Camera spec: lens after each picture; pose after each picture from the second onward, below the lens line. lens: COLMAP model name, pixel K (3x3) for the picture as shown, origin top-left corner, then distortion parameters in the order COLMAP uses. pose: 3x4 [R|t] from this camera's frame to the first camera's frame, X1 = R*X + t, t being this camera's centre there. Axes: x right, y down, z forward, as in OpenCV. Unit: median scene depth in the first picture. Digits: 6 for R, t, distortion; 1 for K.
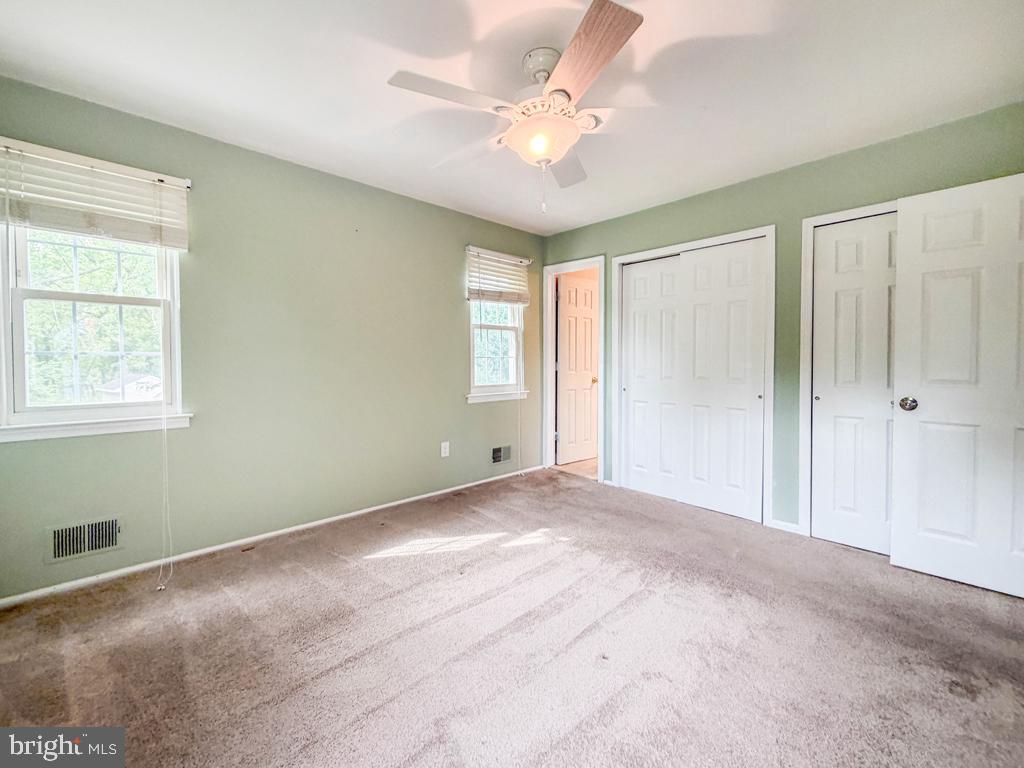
lens RADIAL K [[419.3, 0, 524.6], [0, 419.3, 373.3], [0, 0, 1]] dist [0.000770, 0.000049]
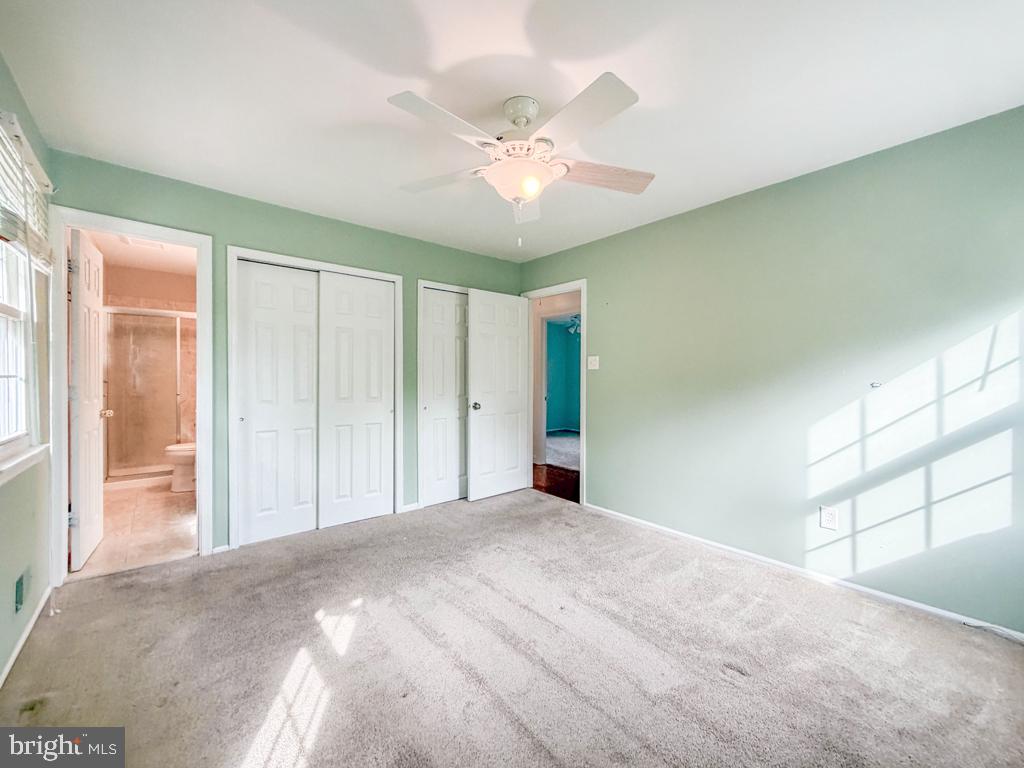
lens RADIAL K [[408.4, 0, 494.3], [0, 408.4, 383.1], [0, 0, 1]] dist [-0.000940, -0.000105]
pose [[0.086998, -0.011098, 0.996147, -0.669274], [0.026982, 0.999597, 0.008780, -0.031561], [-0.995843, 0.026114, 0.087262, 0.654703]]
